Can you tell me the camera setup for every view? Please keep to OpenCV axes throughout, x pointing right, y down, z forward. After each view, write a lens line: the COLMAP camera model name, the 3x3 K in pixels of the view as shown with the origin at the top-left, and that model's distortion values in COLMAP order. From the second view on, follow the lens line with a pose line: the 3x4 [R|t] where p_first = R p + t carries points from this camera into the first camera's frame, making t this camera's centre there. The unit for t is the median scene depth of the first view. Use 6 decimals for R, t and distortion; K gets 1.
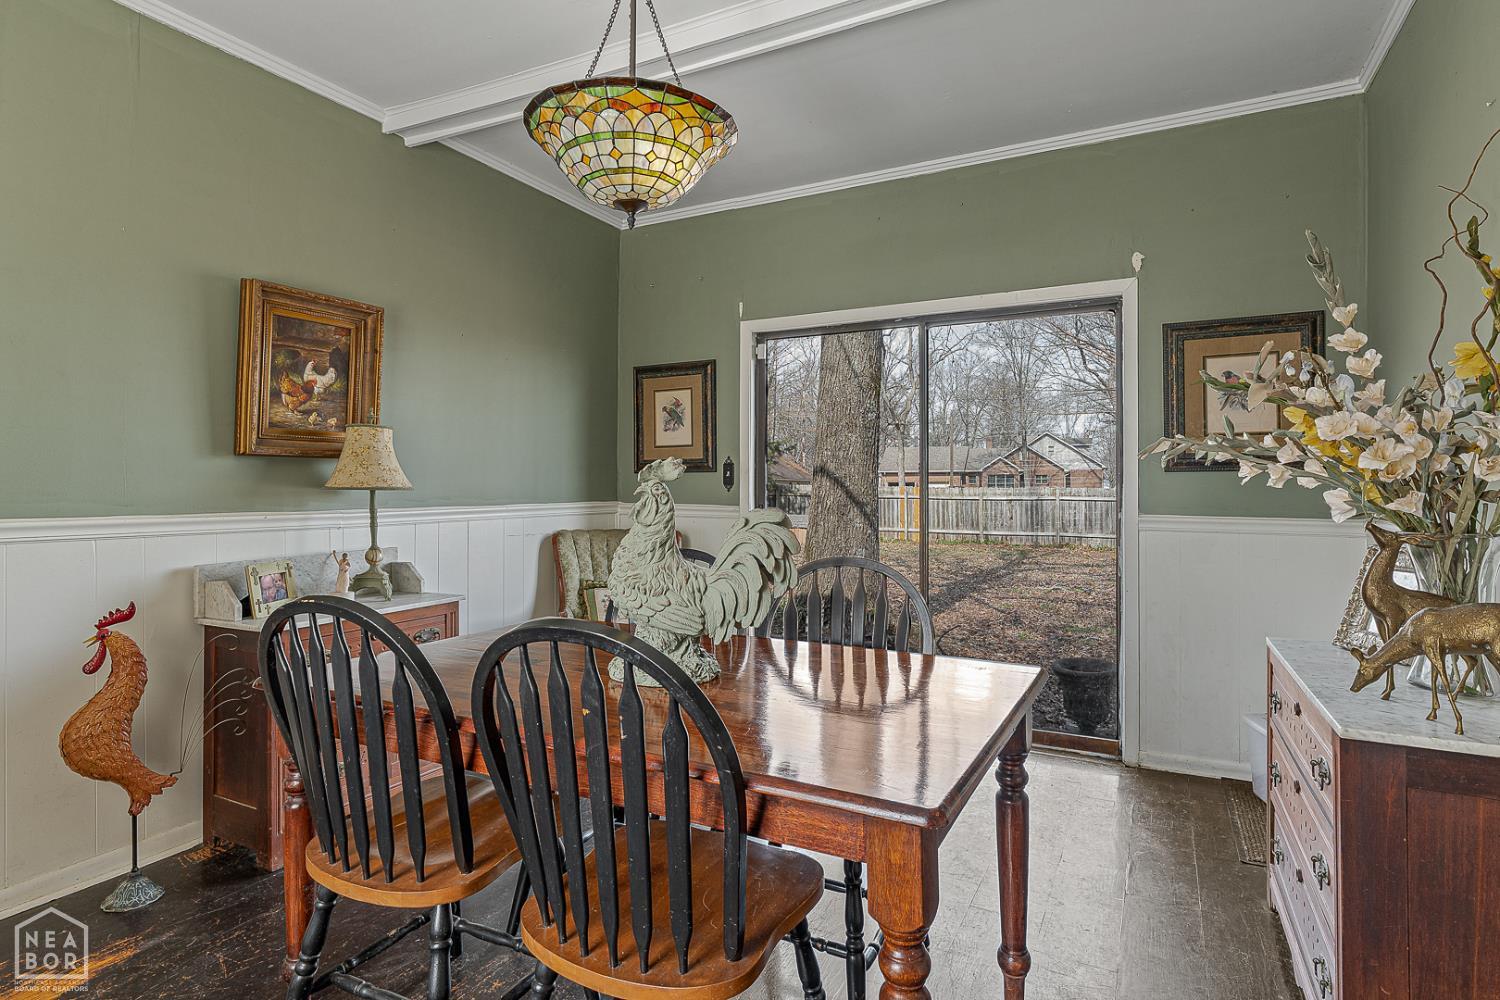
lens RADIAL K [[773.4, 0, 757.2], [0, 773.4, 471.9], [0, 0, 1]] dist [-0.011640, 0.000138]
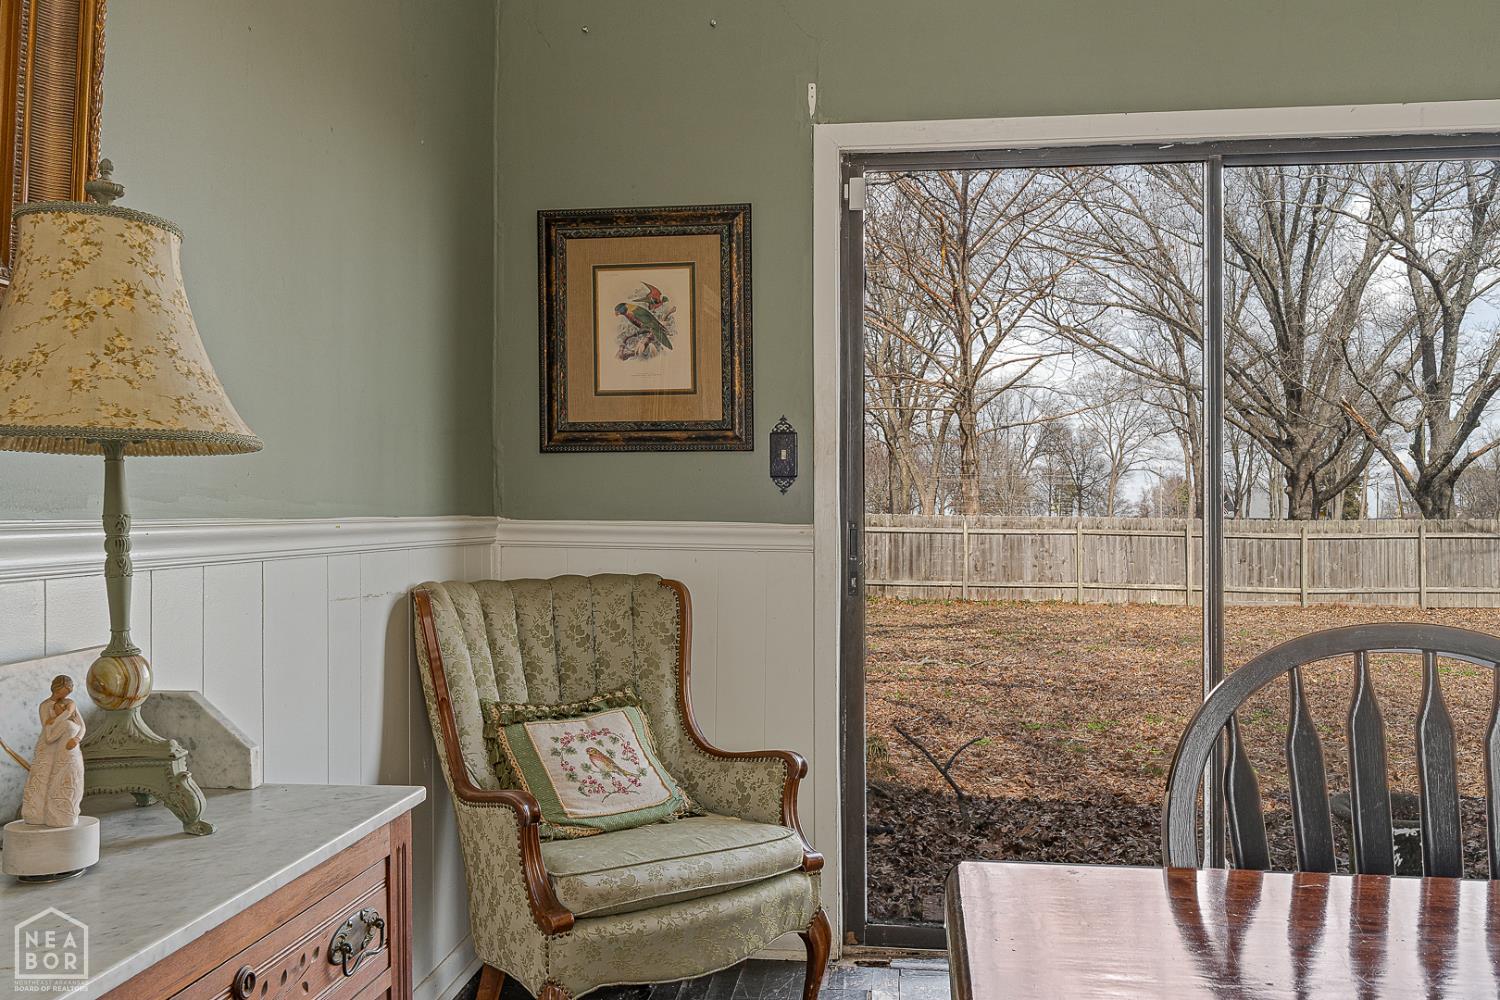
lens RADIAL K [[1175.8, 0, 753.5], [0, 1175.8, 491.0], [0, 0, 1]] dist [-0.003778, -0.003990]
pose [[0.944791, 0.010987, 0.327490, -0.280695], [-0.011041, 0.999938, -0.001694, 0.025358], [-0.327488, -0.002015, 0.944853, 0.345014]]
